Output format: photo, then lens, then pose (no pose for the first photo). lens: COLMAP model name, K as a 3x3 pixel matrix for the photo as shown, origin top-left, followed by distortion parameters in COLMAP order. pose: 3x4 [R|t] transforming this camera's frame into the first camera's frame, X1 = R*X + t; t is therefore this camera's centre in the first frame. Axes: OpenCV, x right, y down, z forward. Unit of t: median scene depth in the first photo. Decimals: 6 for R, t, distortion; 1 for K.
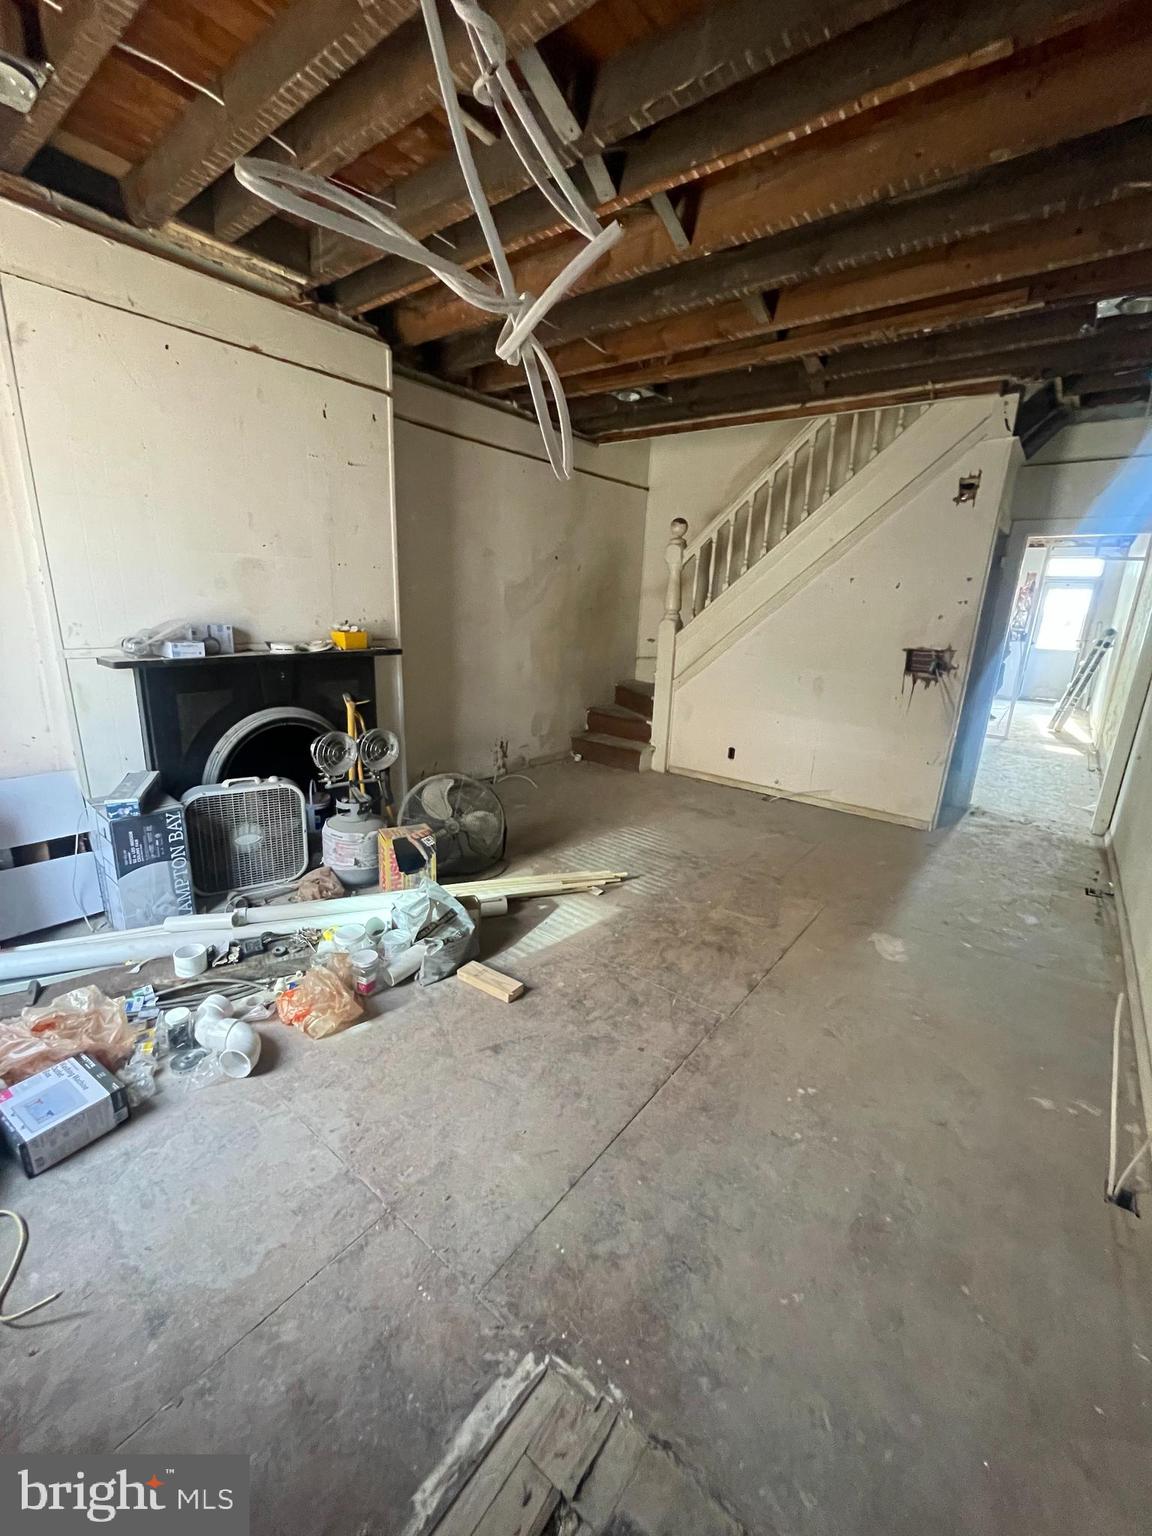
lens RADIAL K [[621.5, 0, 576.9], [0, 621.5, 768.9], [0, 0, 1]] dist [0.001617, 0.000070]
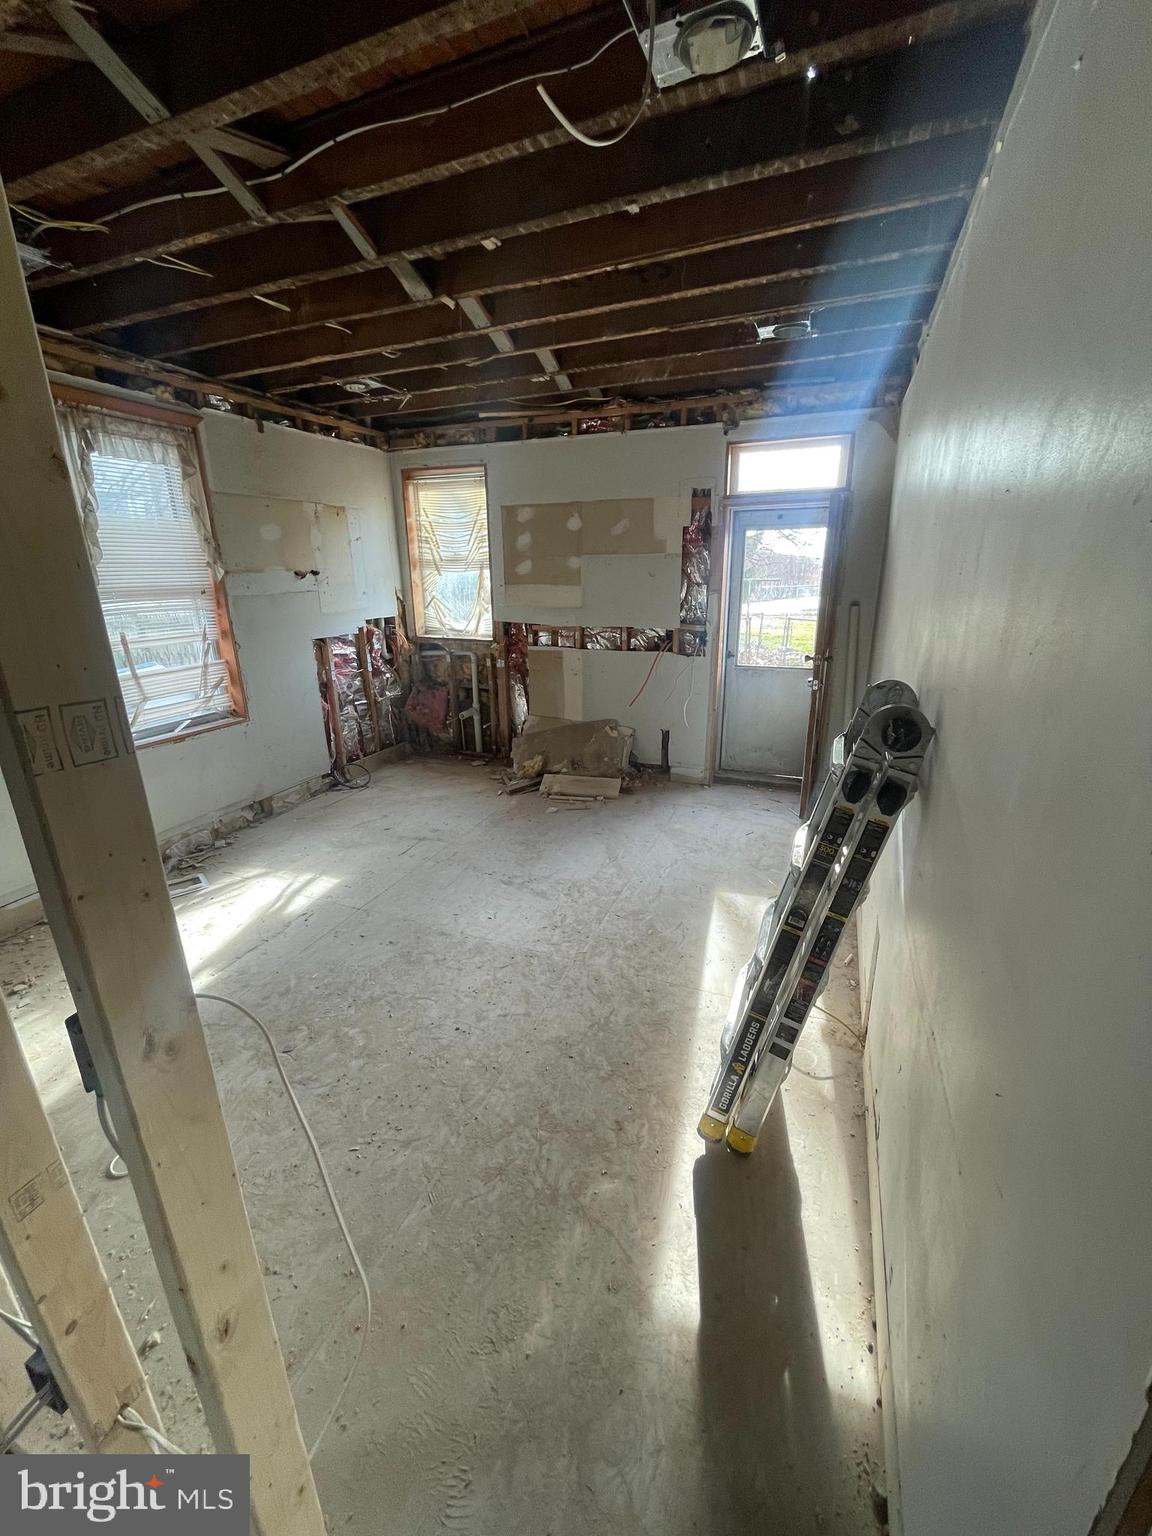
lens RADIAL K [[621.5, 0, 574.4], [0, 621.5, 769.3], [0, 0, 1]] dist [0.001617, 0.000070]
pose [[0.959530, -0.136841, 0.246122, 0.706881], [0.125714, 0.990223, 0.060444, -0.227206], [-0.251987, -0.027057, 0.967352, 0.833904]]
